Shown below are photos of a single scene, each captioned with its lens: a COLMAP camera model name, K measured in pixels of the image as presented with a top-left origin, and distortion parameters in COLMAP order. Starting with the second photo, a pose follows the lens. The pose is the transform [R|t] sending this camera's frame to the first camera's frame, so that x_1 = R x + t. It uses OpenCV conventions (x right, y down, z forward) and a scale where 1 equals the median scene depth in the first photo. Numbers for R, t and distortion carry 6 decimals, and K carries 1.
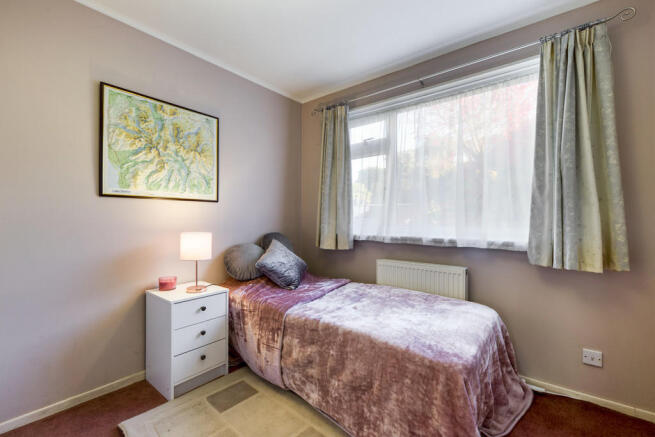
lens RADIAL K [[275.2, 0, 325.7], [0, 275.2, 216.2], [0, 0, 1]] dist [0.002013, -0.000346]
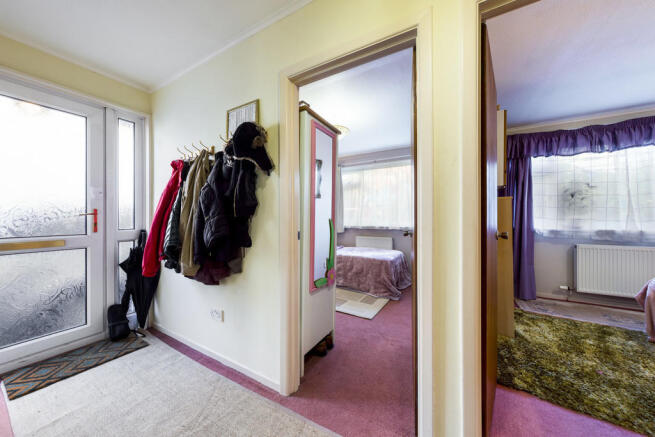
lens RADIAL K [[215.4, 0, 326.5], [0, 215.4, 218.3], [0, 0, 1]] dist [0.008552, 0.000233]
pose [[0.987938, -0.003200, 0.154818, -0.384775], [0.002039, 0.999969, 0.007657, -0.006465], [-0.154837, -0.007248, 0.987913, -0.844409]]
